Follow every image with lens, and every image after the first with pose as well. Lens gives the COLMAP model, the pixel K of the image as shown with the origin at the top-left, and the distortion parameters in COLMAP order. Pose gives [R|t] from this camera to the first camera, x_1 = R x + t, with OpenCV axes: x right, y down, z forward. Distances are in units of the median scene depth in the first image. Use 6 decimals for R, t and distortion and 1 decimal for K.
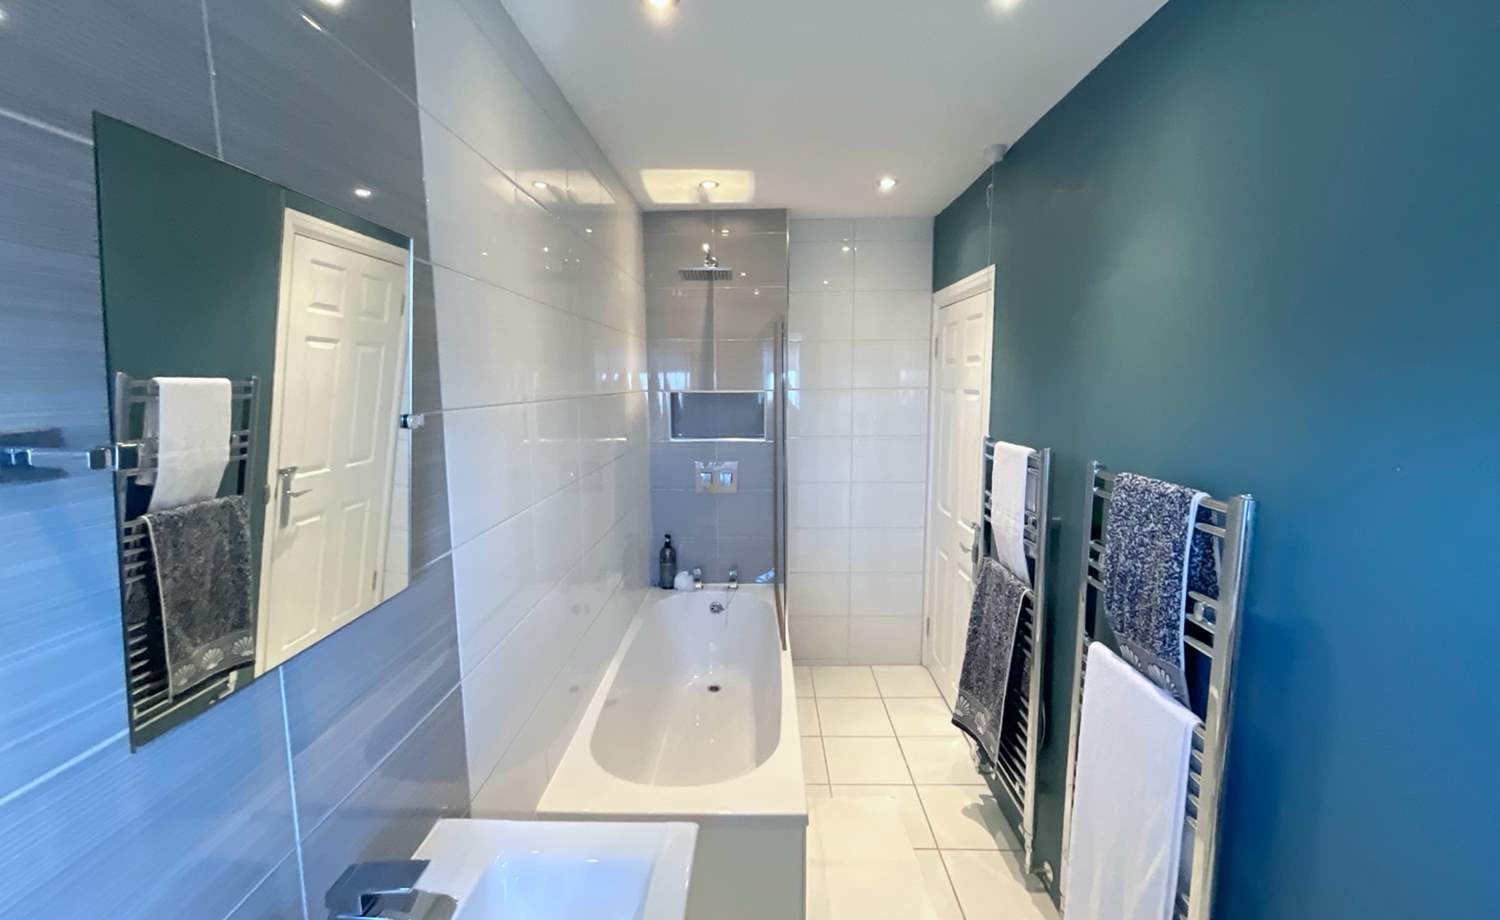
lens RADIAL K [[609.6, 0, 751.3], [0, 609.6, 462.0], [0, 0, 1]] dist [-0.000711, 0.000187]
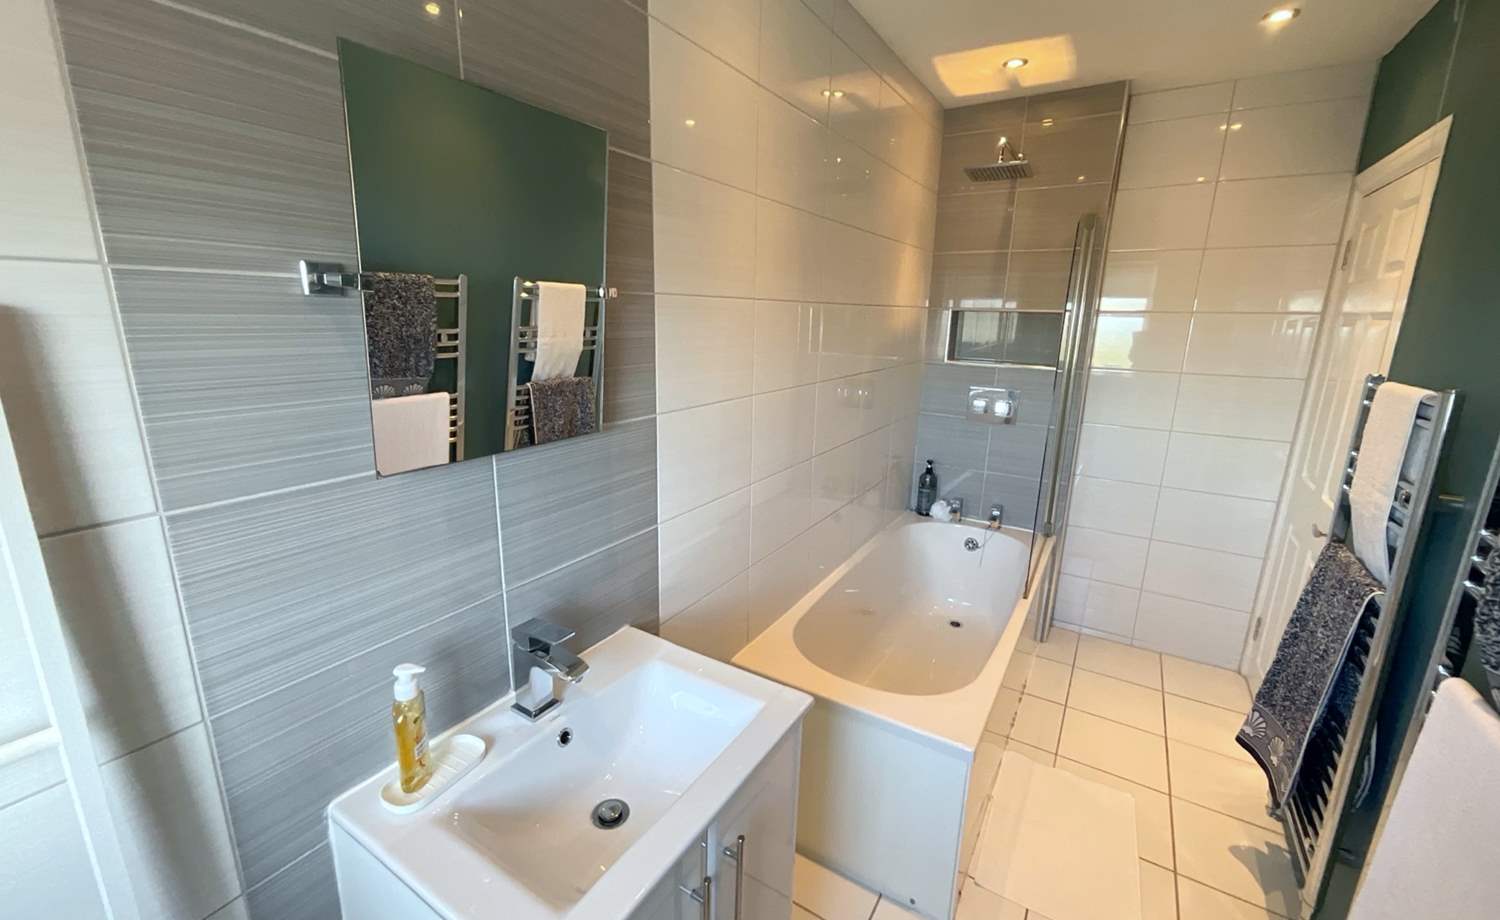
lens RADIAL K [[610.3, 0, 750.0], [0, 610.3, 460.0], [0, 0, 1]] dist [-0.000885, -0.000180]
pose [[0.858051, 0.143792, -0.493023, 0.136055], [-0.093395, 0.987685, 0.125519, 0.033954], [0.505001, -0.061656, 0.860914, 0.032630]]
